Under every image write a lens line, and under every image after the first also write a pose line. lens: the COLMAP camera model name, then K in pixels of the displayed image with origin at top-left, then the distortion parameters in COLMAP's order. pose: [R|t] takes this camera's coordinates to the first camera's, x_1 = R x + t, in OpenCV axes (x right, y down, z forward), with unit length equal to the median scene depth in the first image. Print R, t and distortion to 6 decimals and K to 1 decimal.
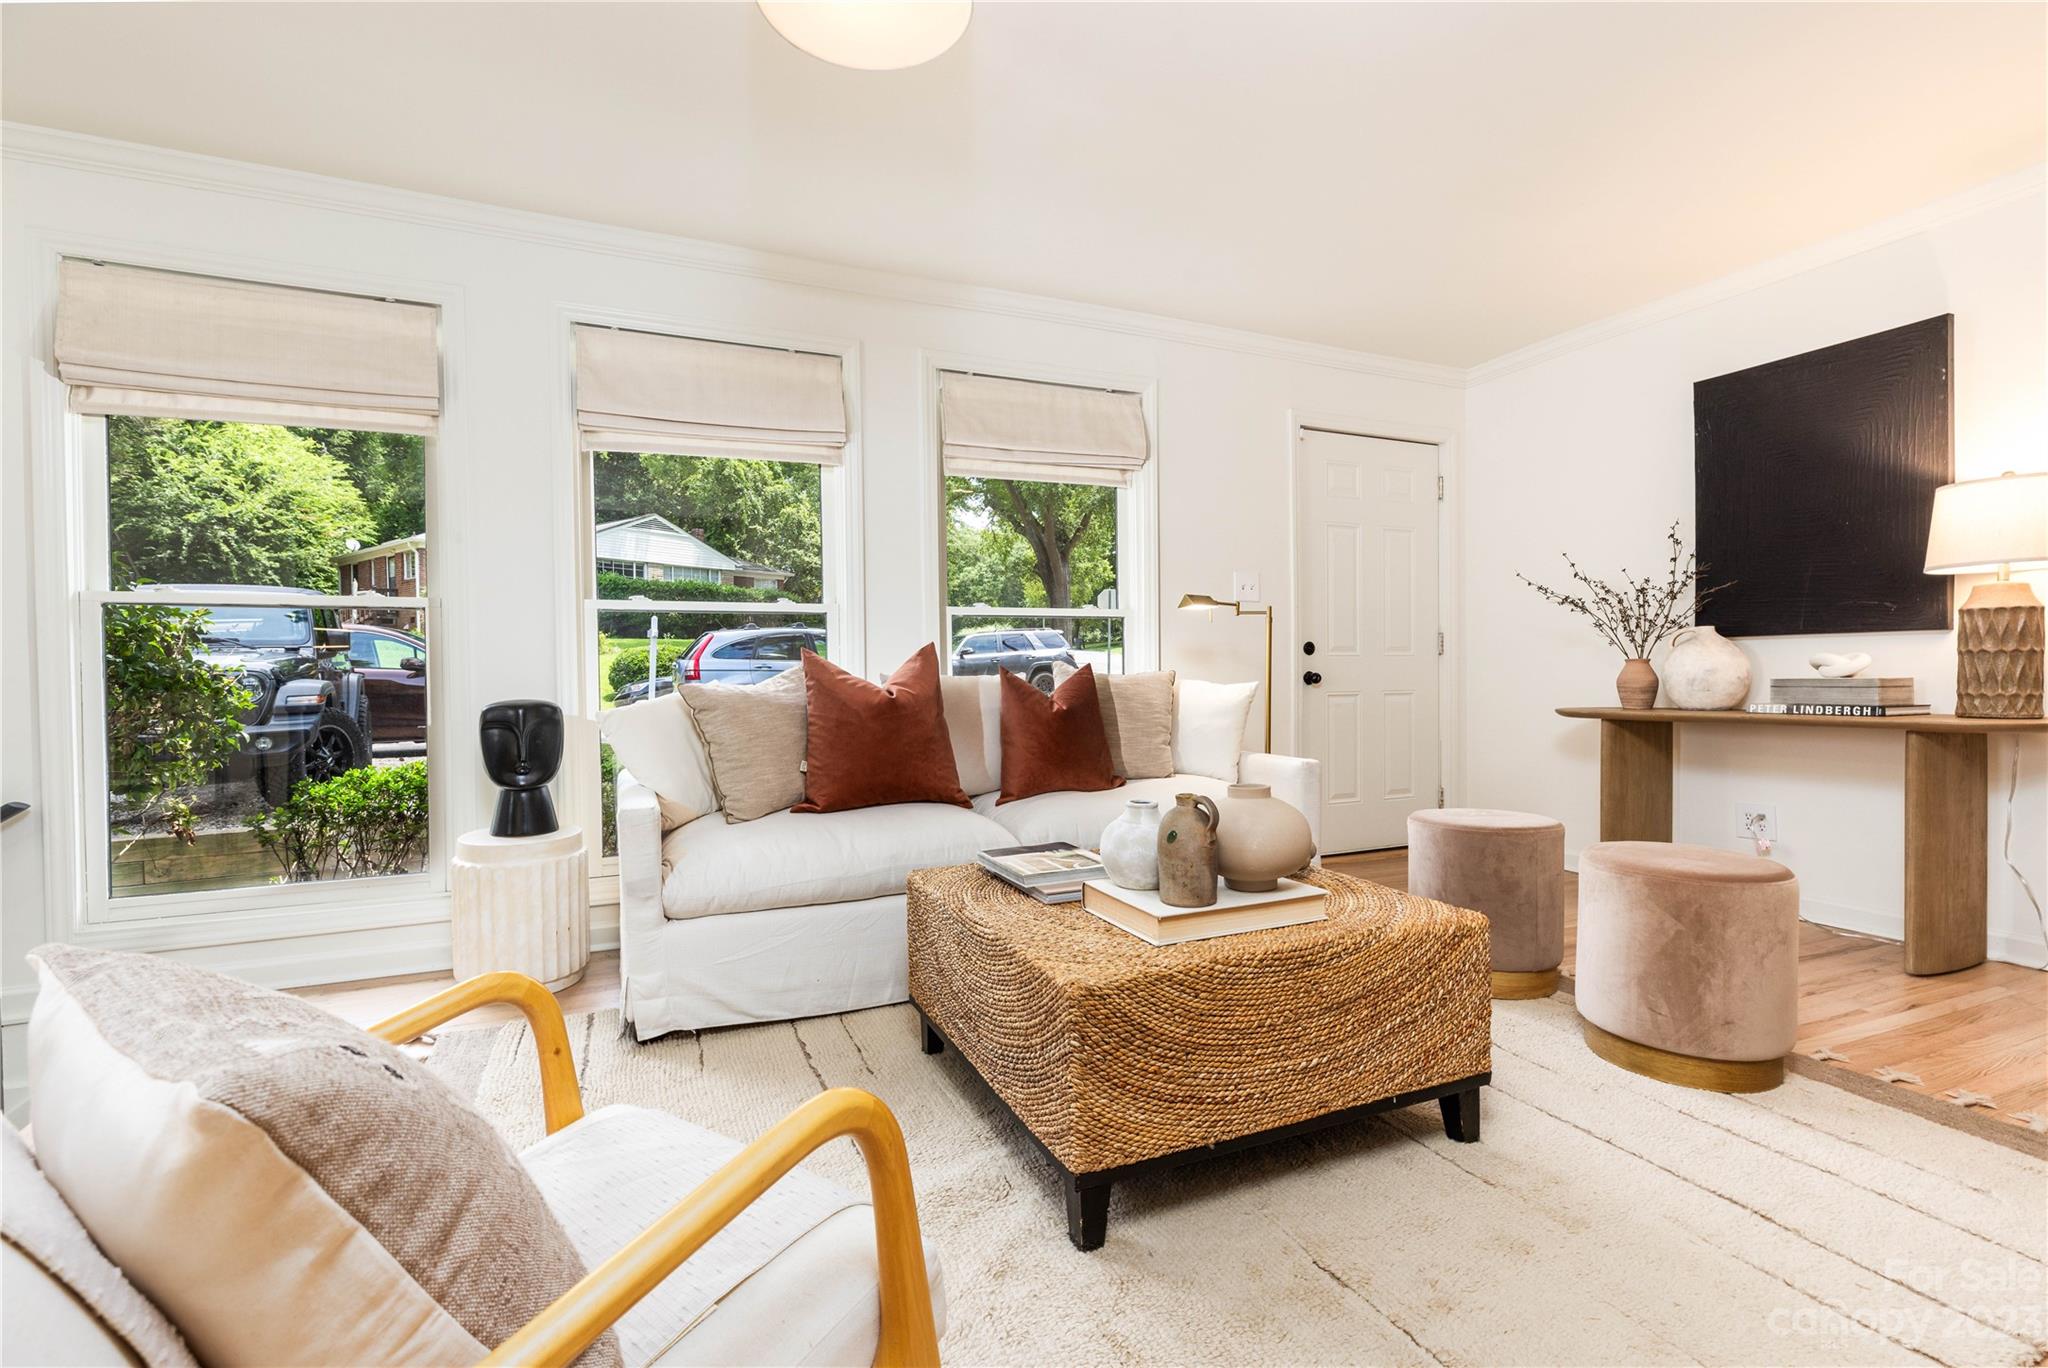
lens RADIAL K [[950.3, 0, 1041.1], [0, 950.3, 685.1], [0, 0, 1]] dist [0.004596, 0.000758]
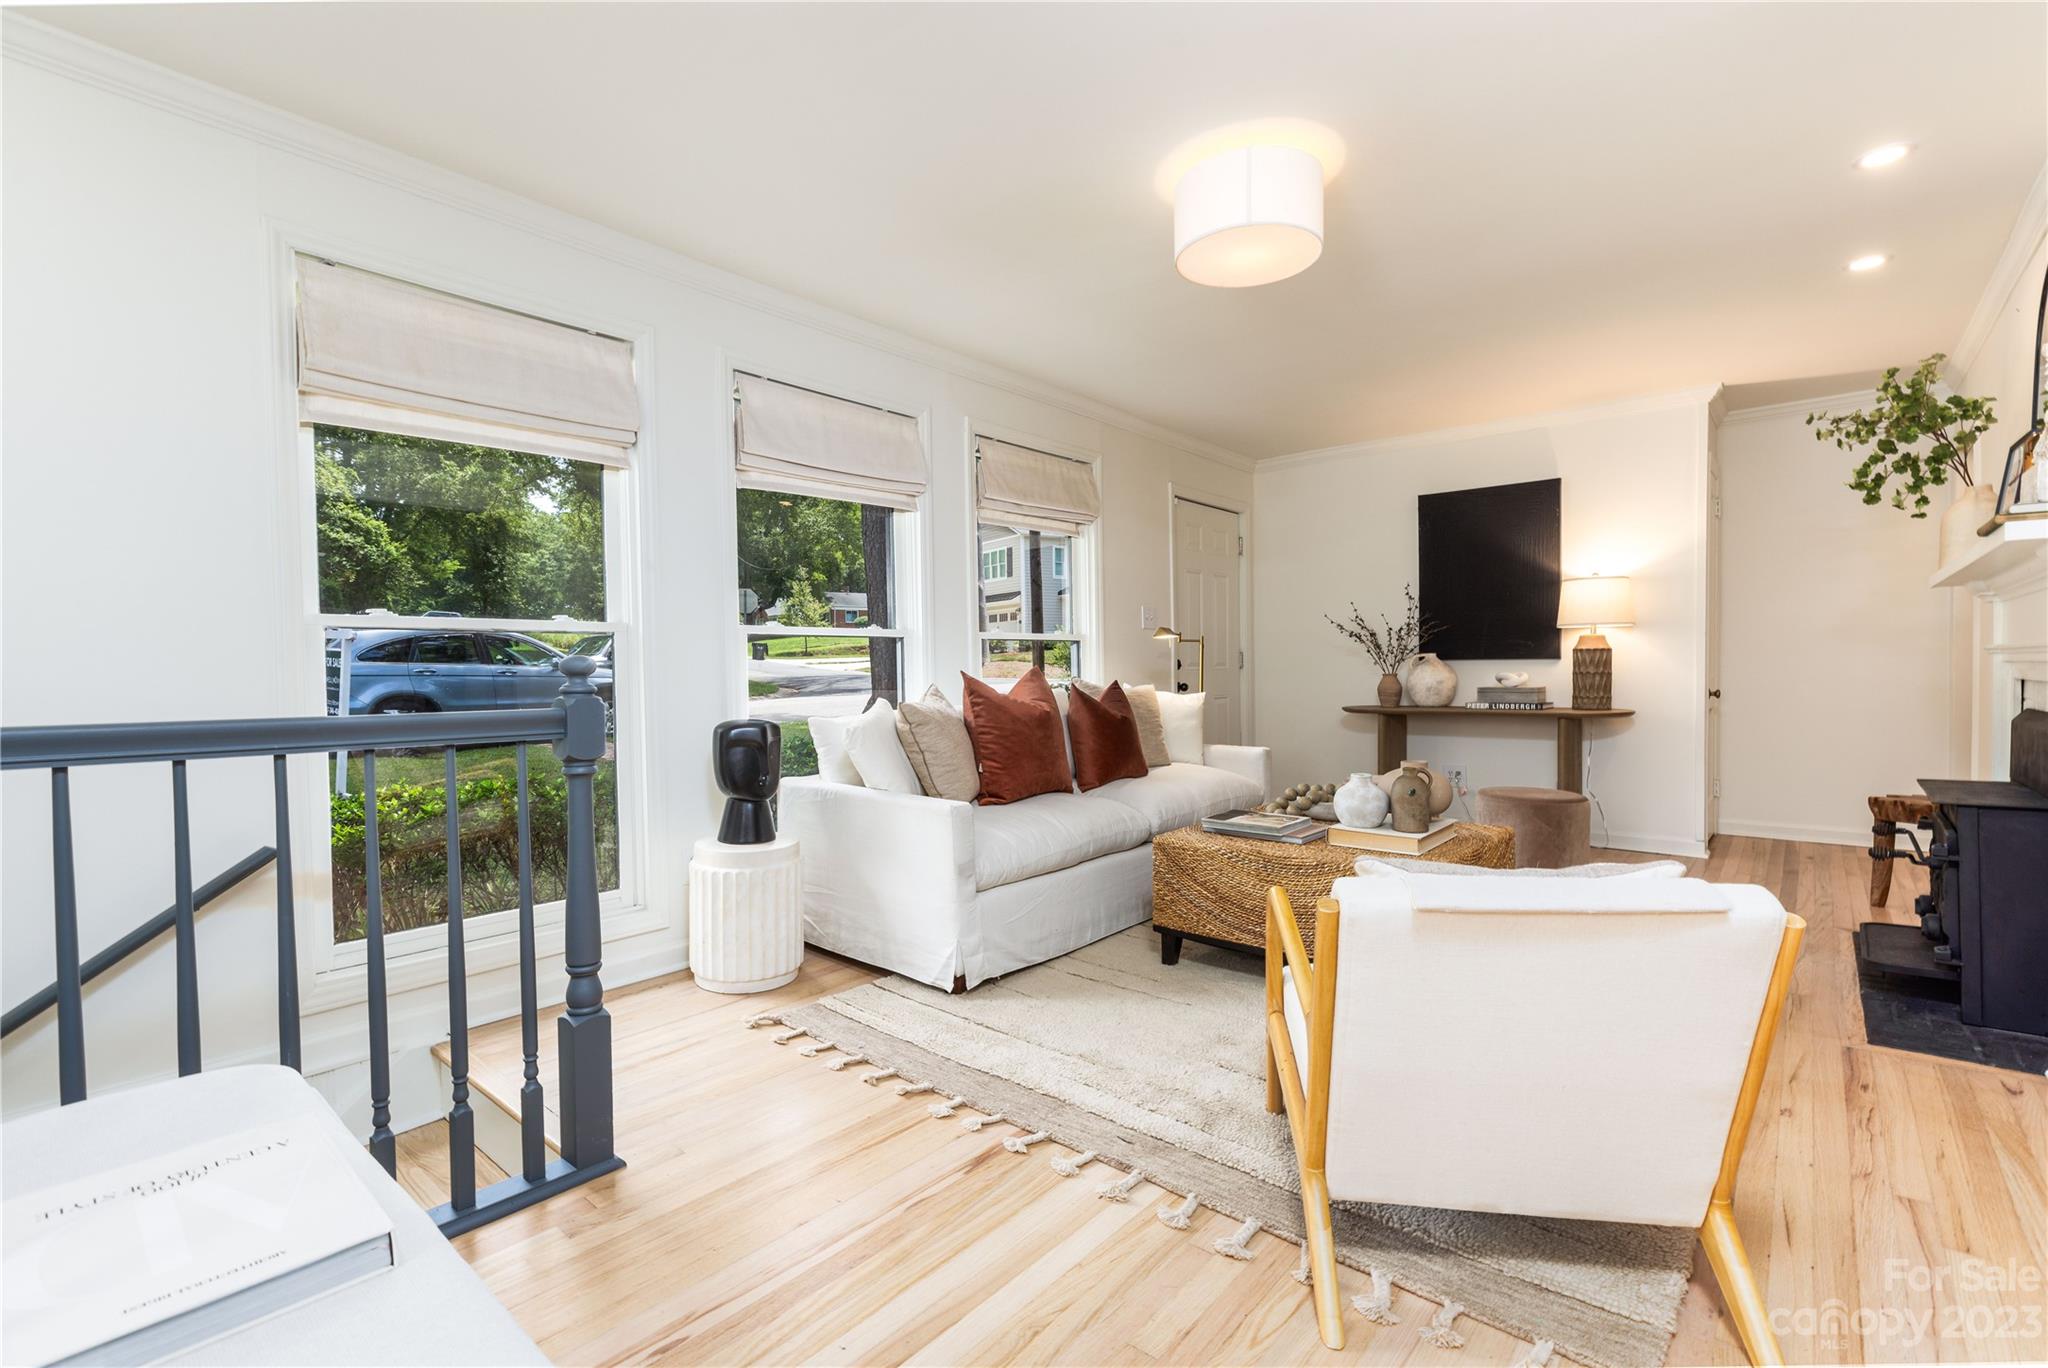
lens RADIAL K [[950.3, 0, 1029.3], [0, 950.3, 686.0], [0, 0, 1]] dist [0.004596, 0.000758]
pose [[0.893963, -0.009012, 0.448050, -0.654941], [0.007104, 0.999957, 0.005939, -0.024319], [-0.448085, -0.002127, 0.893989, -0.112818]]
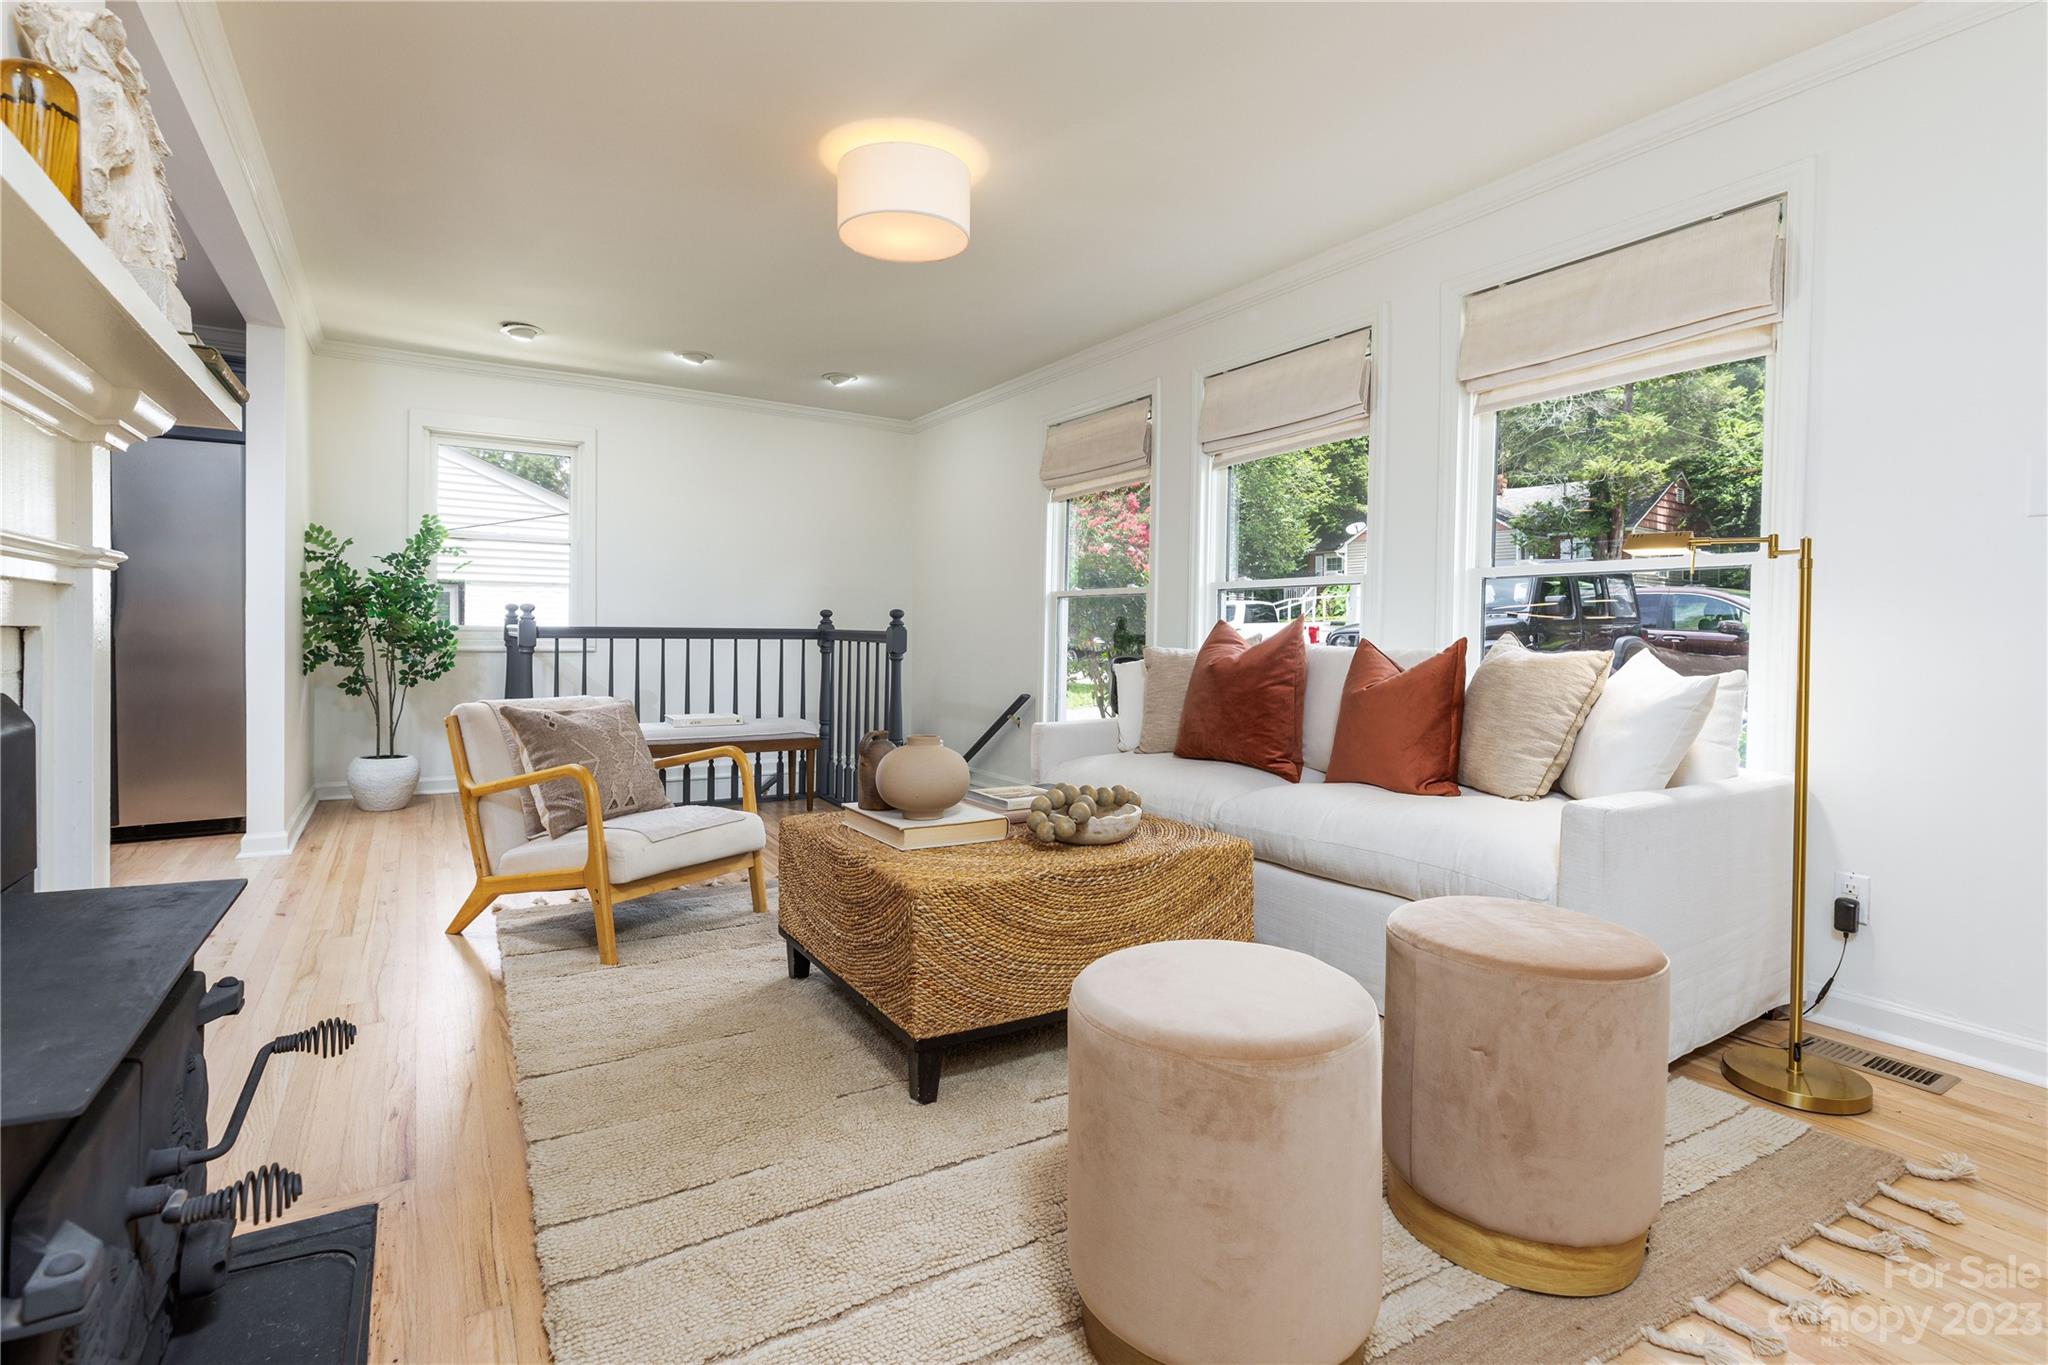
lens RADIAL K [[1020.1, 0, 989.6], [0, 1020.1, 647.2], [0, 0, 1]] dist [0.000882, 0.000446]
pose [[0.087867, 0.029666, -0.995690, 0.865396], [-0.027323, 0.999252, 0.027361, -0.029121], [0.995757, 0.024801, 0.088612, 0.540174]]
